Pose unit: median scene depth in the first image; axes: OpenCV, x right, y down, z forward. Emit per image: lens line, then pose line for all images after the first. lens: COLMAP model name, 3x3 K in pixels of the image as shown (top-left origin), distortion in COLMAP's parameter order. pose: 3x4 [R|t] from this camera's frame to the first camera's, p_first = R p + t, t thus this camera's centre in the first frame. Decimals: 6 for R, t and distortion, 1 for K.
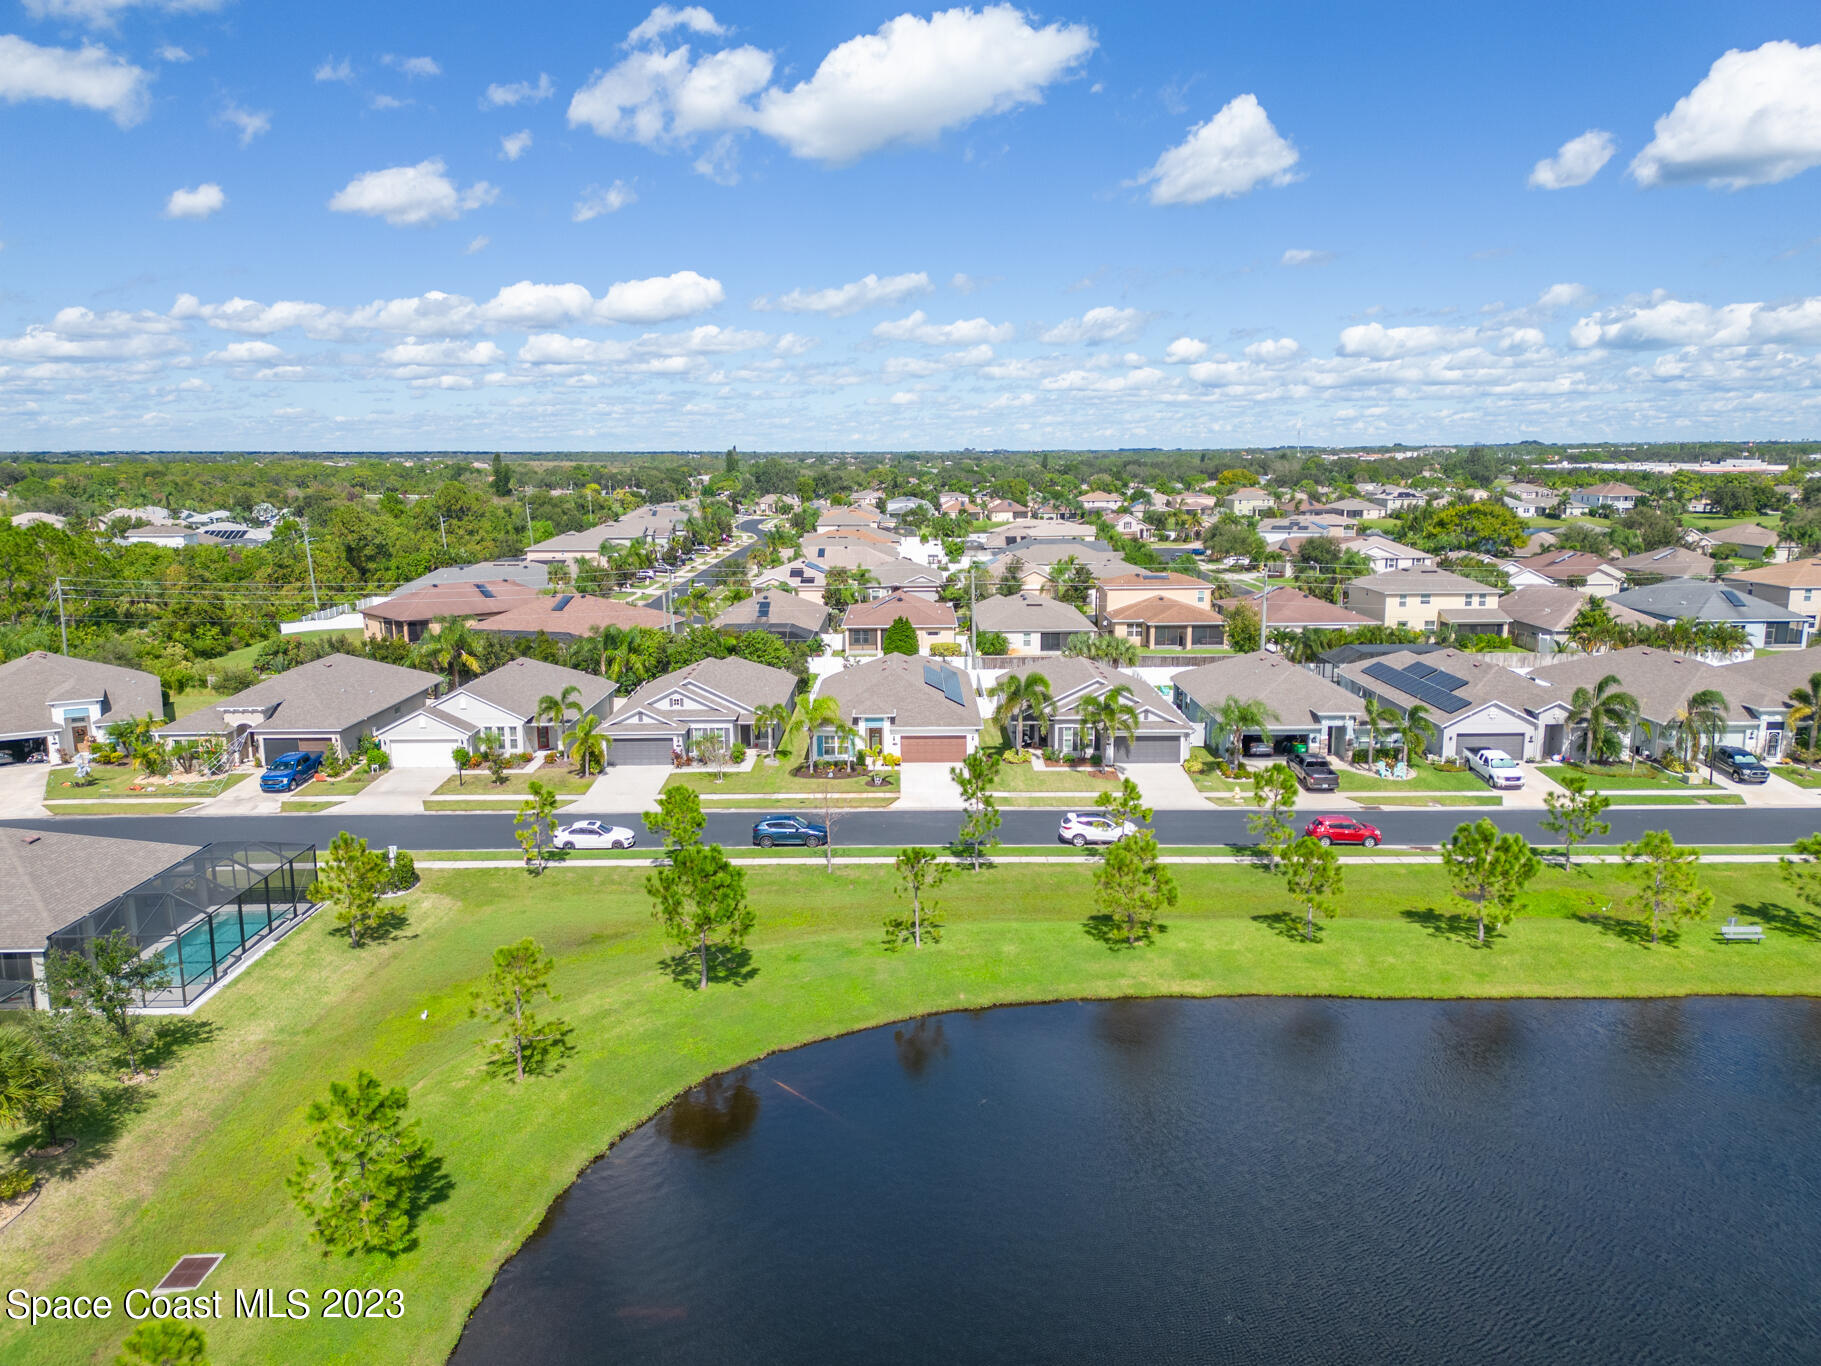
lens RADIAL K [[1276.0, 0, 910.5], [0, 1276.0, 683.0], [0, 0, 1]] dist [0.098127, -0.102735]
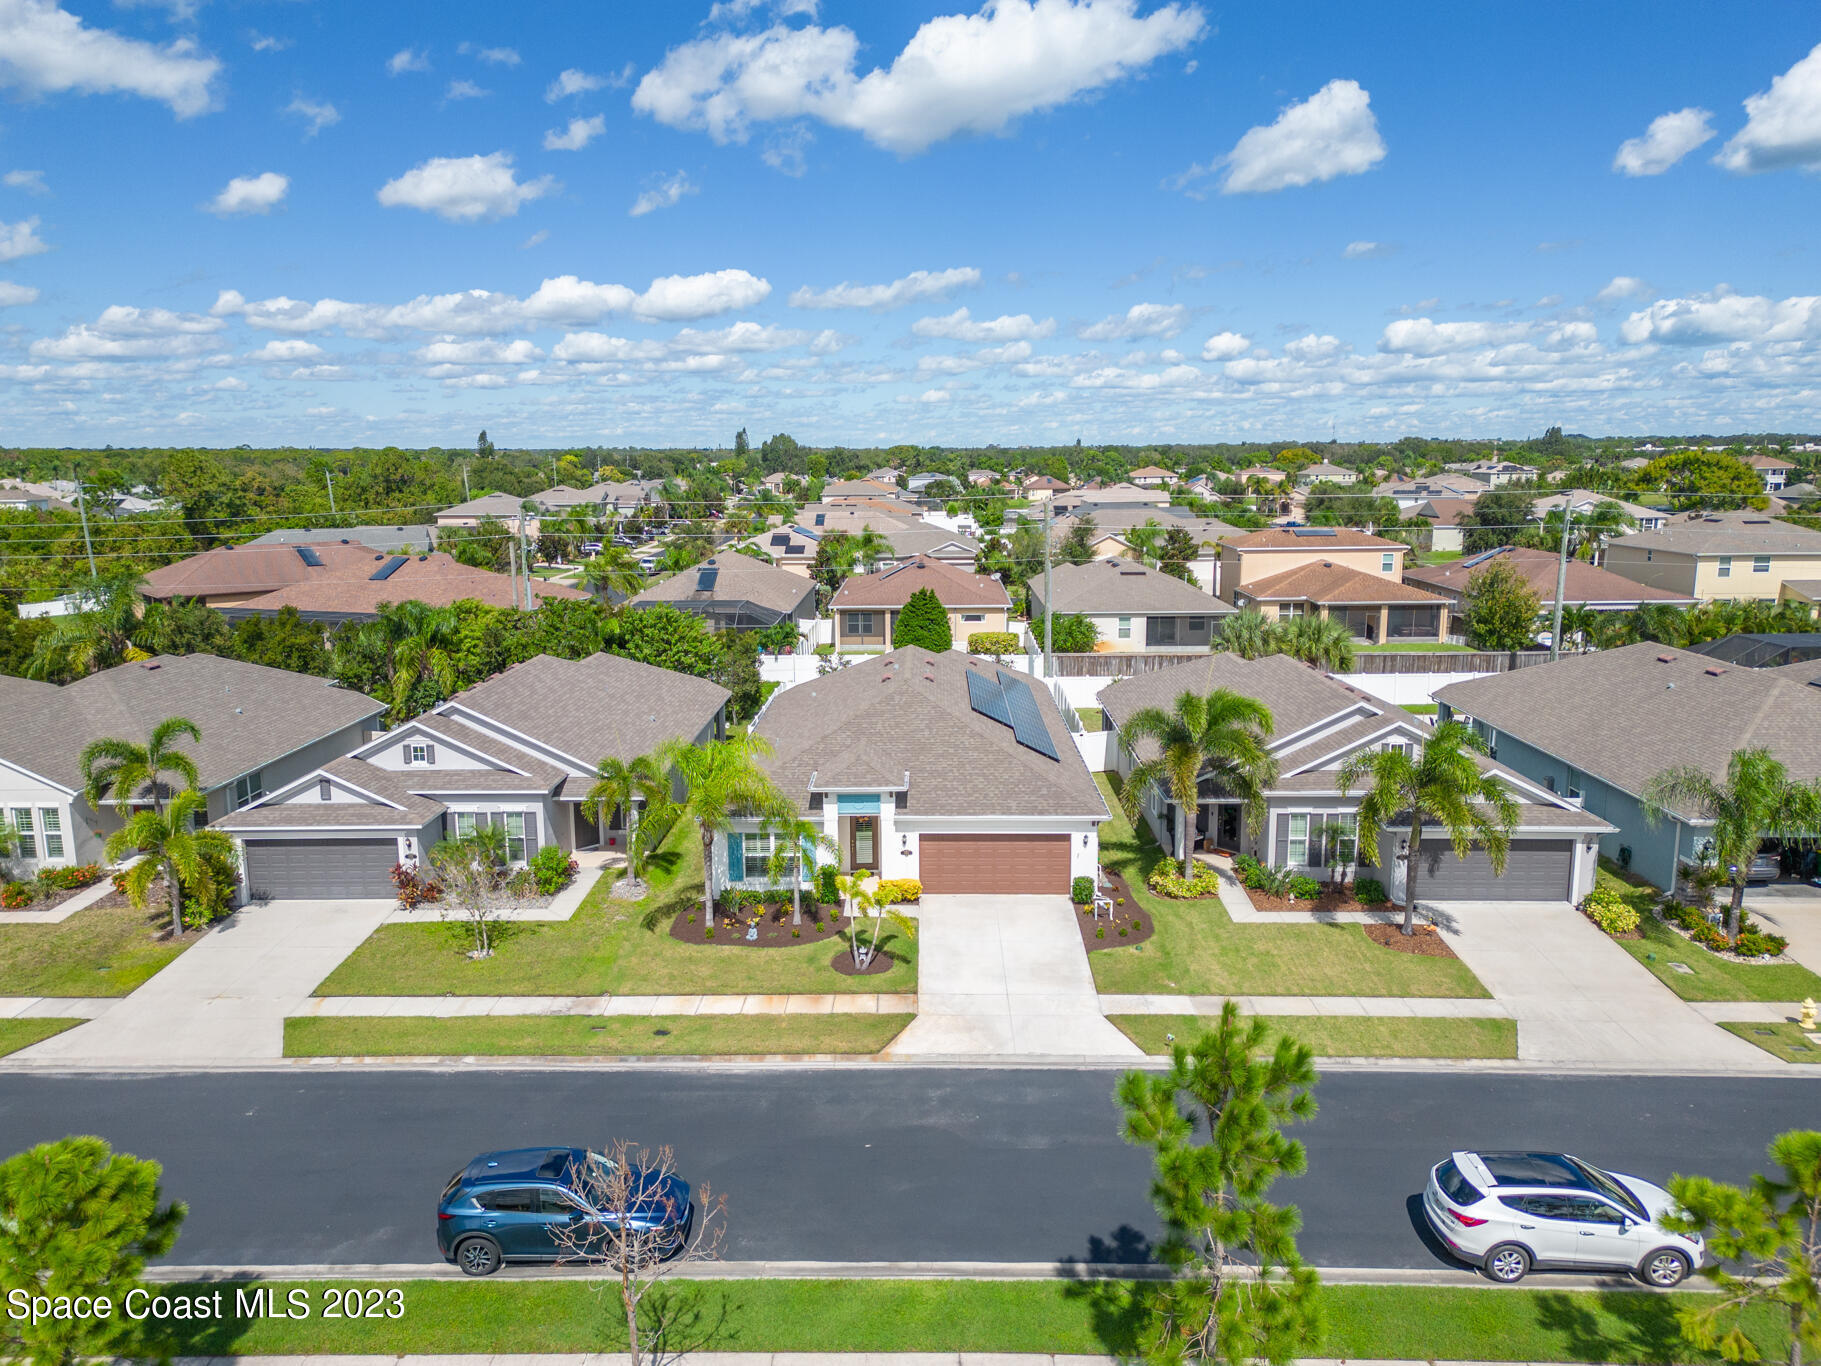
lens RADIAL K [[1276.0, 0, 910.5], [0, 1276.0, 683.0], [0, 0, 1]] dist [0.098127, -0.102735]
pose [[0.999679, 0.002527, -0.025222, -0.000106], [-0.002493, 0.999996, 0.001371, -0.010799], [0.025225, -0.001307, 0.999681, 0.555666]]
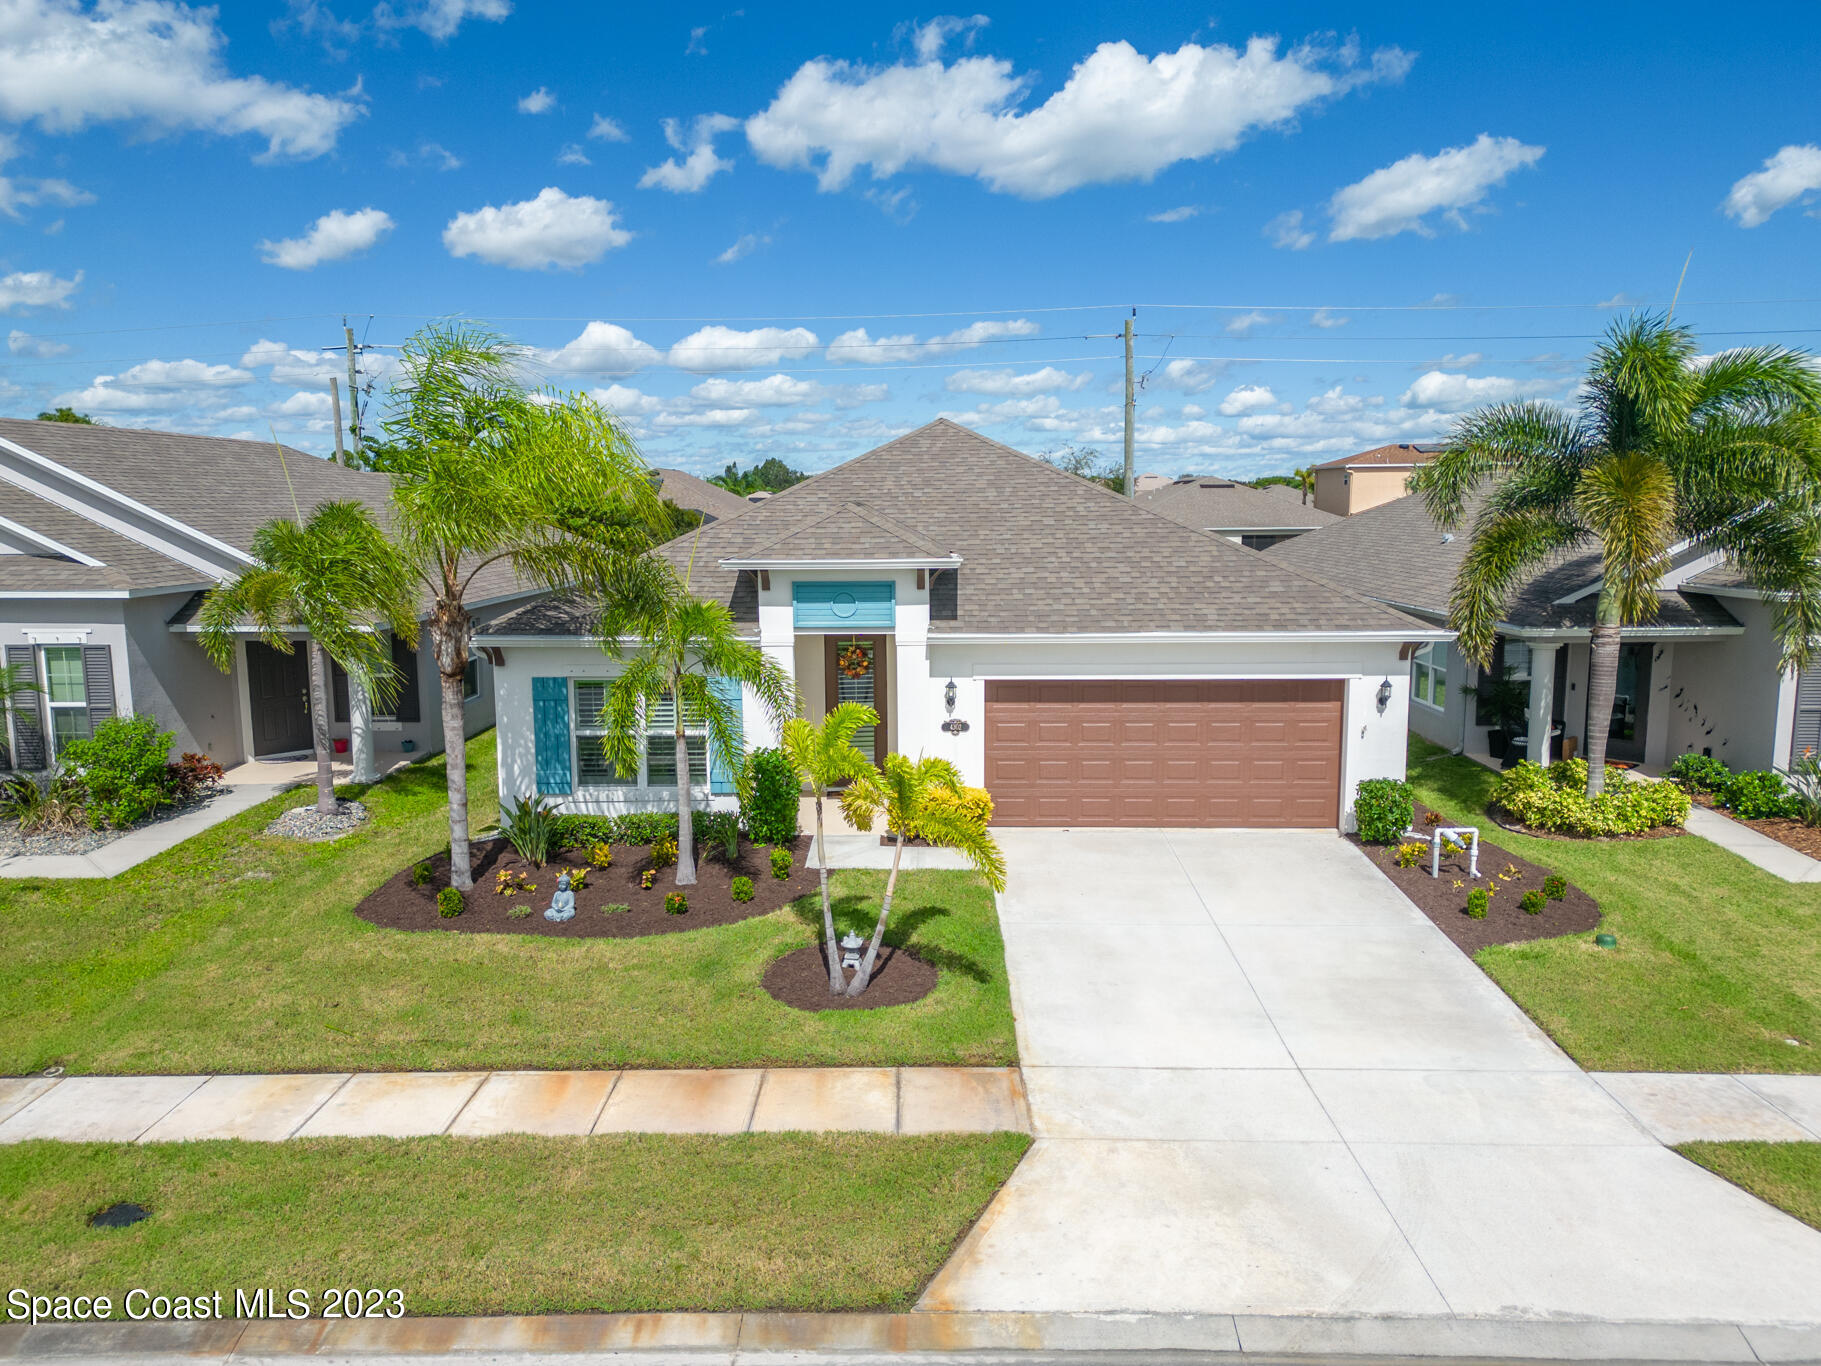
lens RADIAL K [[1276.0, 0, 910.5], [0, 1276.0, 683.0], [0, 0, 1]] dist [0.098127, -0.102735]
pose [[0.999795, 0.002217, -0.020111, -0.015081], [-0.003024, 0.999187, -0.040195, 0.048375], [0.020006, 0.040248, 0.998989, 0.803589]]
